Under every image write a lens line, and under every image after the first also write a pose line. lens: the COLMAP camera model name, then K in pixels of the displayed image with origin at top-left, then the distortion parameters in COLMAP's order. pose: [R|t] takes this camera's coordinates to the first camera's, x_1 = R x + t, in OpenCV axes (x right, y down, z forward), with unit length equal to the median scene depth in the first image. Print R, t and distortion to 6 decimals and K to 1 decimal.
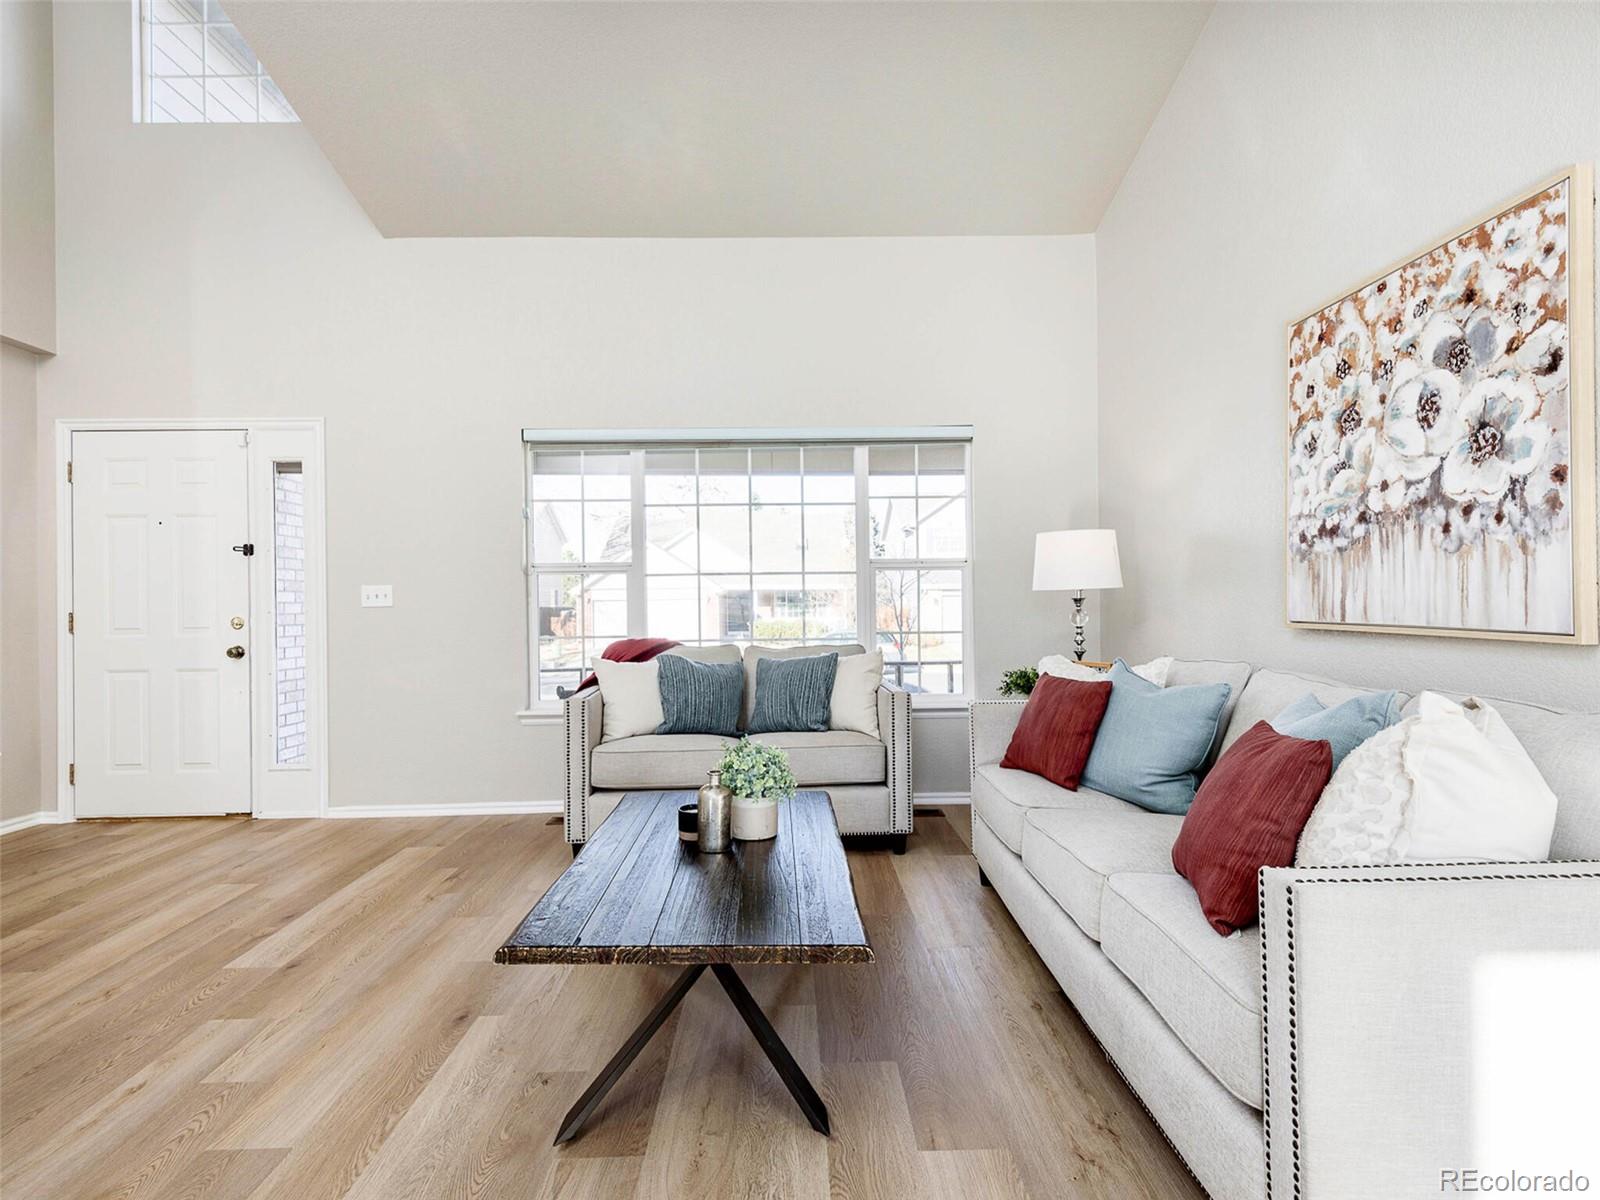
lens RADIAL K [[816.1, 0, 795.8], [0, 816.1, 605.1], [0, 0, 1]] dist [0.022947, -0.012795]
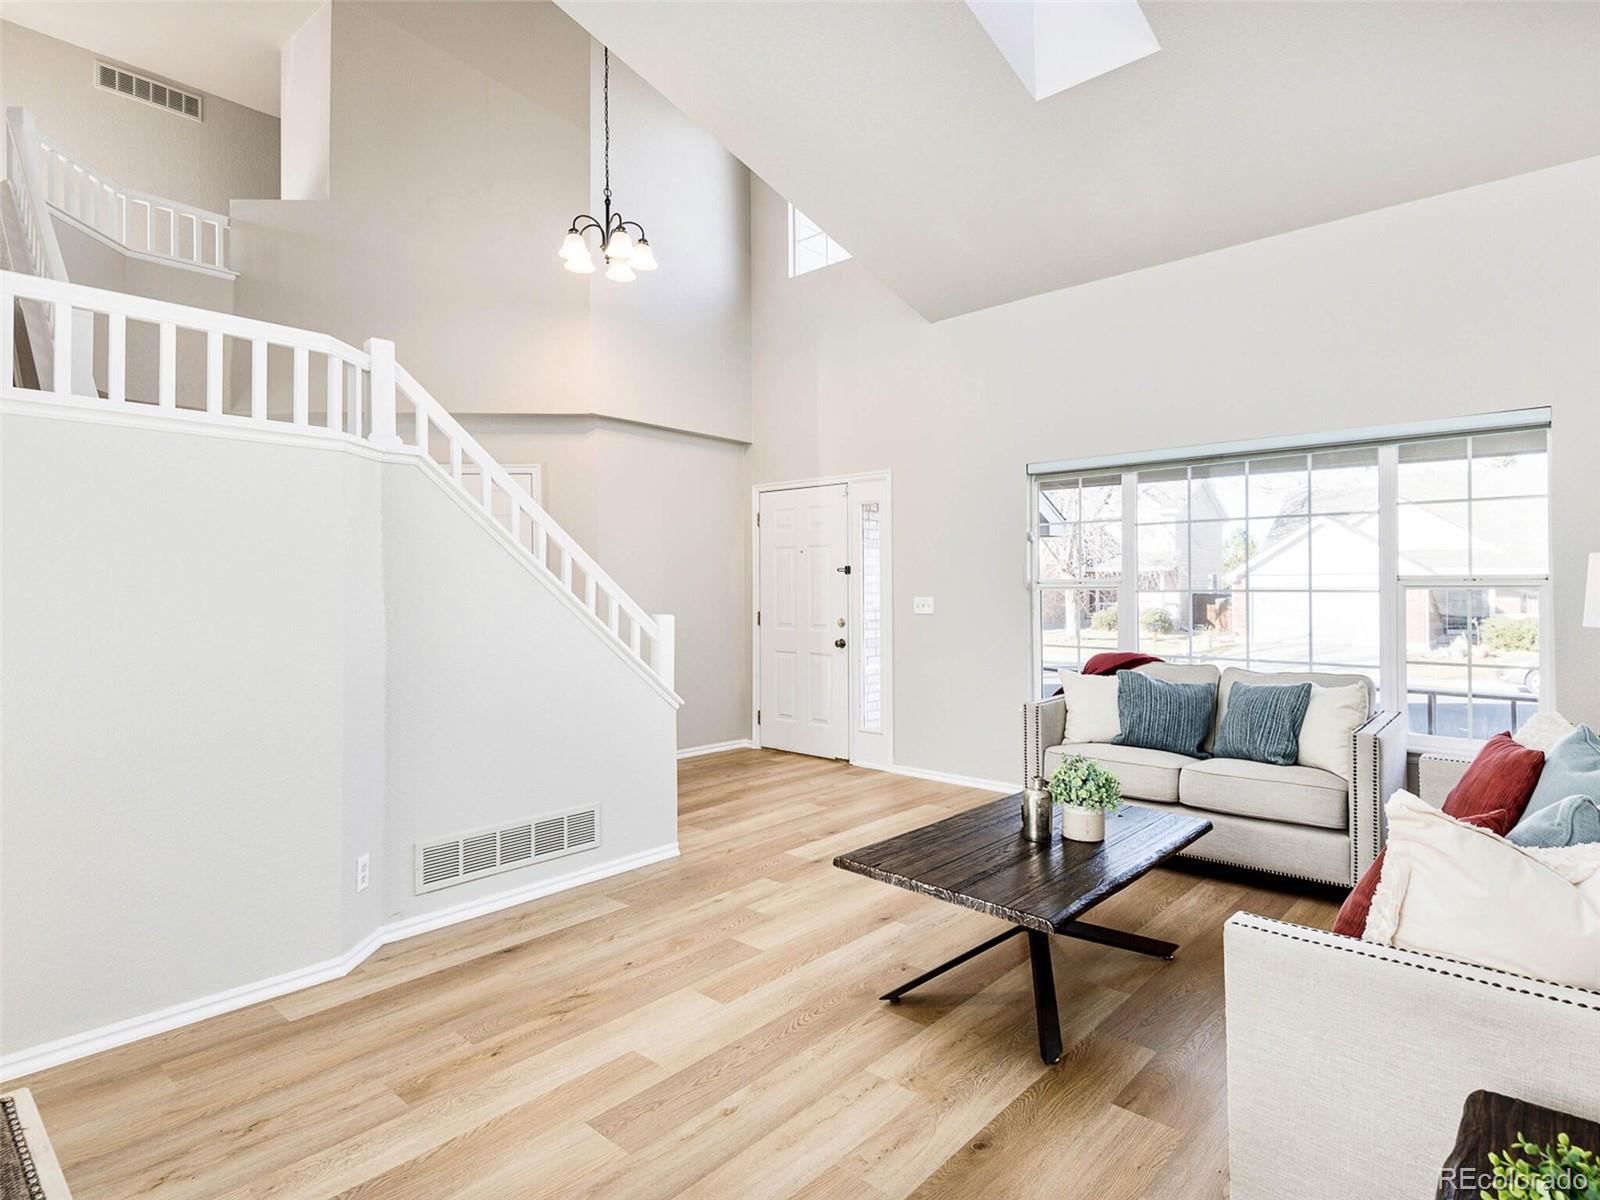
lens RADIAL K [[855.6, 0, 801.3], [0, 855.6, 602.5], [0, 0, 1]] dist [0.014110, -0.004609]
pose [[0.729008, 0.022870, -0.684123, 0.455805], [-0.010568, 0.999699, 0.022158, -0.076257], [0.684424, -0.008923, 0.729030, -0.171772]]
